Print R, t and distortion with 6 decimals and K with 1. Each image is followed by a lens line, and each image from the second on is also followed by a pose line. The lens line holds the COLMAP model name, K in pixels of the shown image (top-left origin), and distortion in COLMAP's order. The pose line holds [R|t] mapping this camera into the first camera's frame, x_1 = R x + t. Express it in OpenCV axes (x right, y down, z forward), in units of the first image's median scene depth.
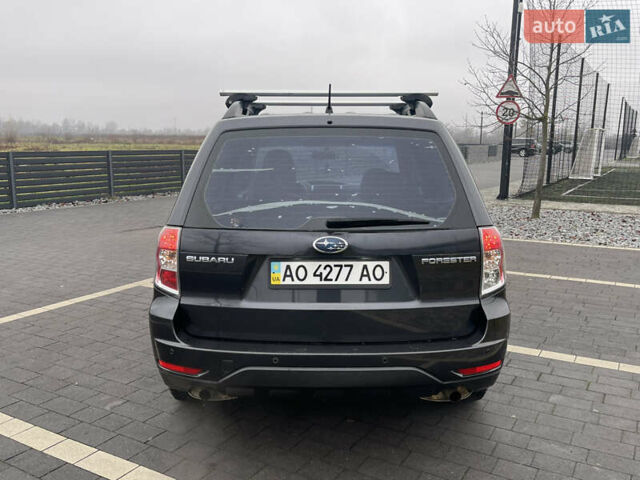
lens RADIAL K [[566.1, 0, 314.9], [0, 566.1, 233.6], [0, 0, 1]] dist [0.049440, -0.039827]
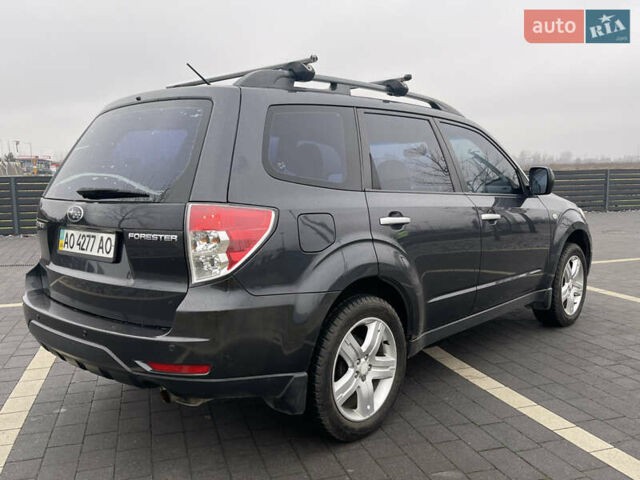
lens RADIAL K [[566.1, 0, 322.0], [0, 566.1, 239.2], [0, 0, 1]] dist [0.049440, -0.039827]
pose [[0.745043, 0.060138, -0.664300, 1.019086], [-0.088082, 0.996076, -0.008615, 0.034193], [0.661175, 0.064932, 0.747416, 0.506173]]
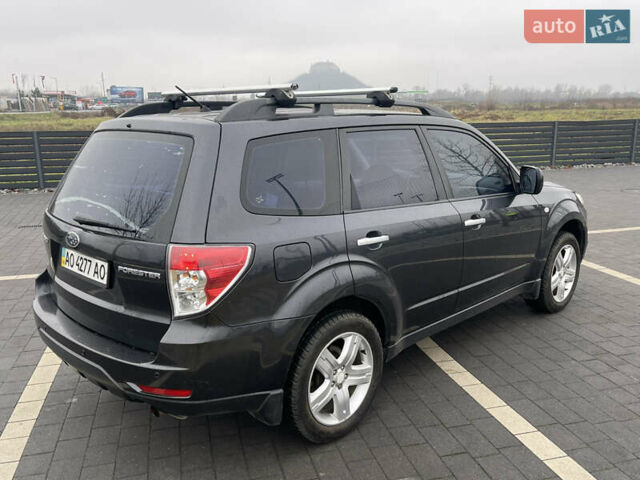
lens RADIAL K [[566.1, 0, 322.7], [0, 566.1, 238.7], [0, 0, 1]] dist [0.049440, -0.039827]
pose [[0.715237, 0.138656, -0.684990, 1.115100], [-0.093554, 0.990296, 0.102770, -0.139186], [0.692592, -0.009421, 0.721268, 0.510895]]
